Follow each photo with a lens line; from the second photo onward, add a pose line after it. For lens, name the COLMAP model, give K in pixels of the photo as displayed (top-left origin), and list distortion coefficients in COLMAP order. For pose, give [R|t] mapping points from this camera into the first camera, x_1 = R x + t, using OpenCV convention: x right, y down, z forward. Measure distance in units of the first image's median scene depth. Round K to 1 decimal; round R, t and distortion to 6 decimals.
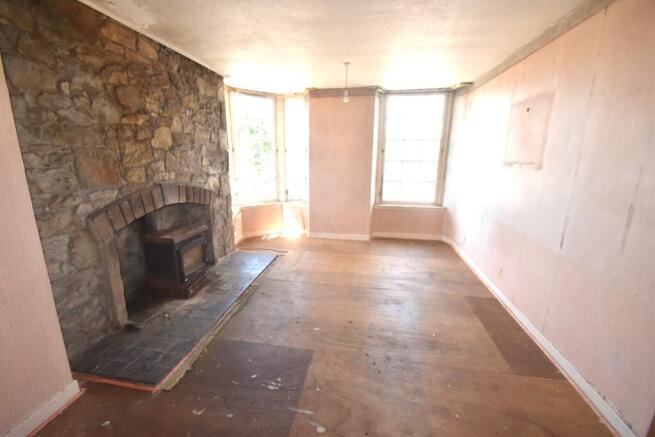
lens RADIAL K [[289.1, 0, 317.7], [0, 289.1, 226.3], [0, 0, 1]] dist [0.022876, -0.019003]
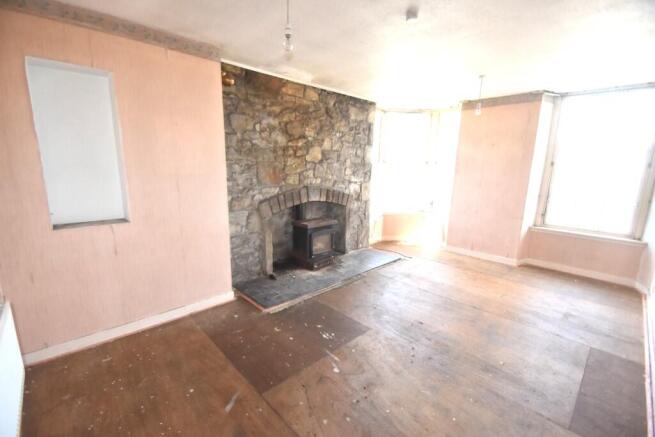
lens RADIAL K [[289.1, 0, 317.7], [0, 289.1, 226.3], [0, 0, 1]] dist [0.022876, -0.019003]
pose [[0.795800, 0.132968, -0.590781, 0.330098], [-0.155810, 0.987709, 0.012424, 0.021245], [0.585171, 0.082162, 0.806737, -0.092279]]
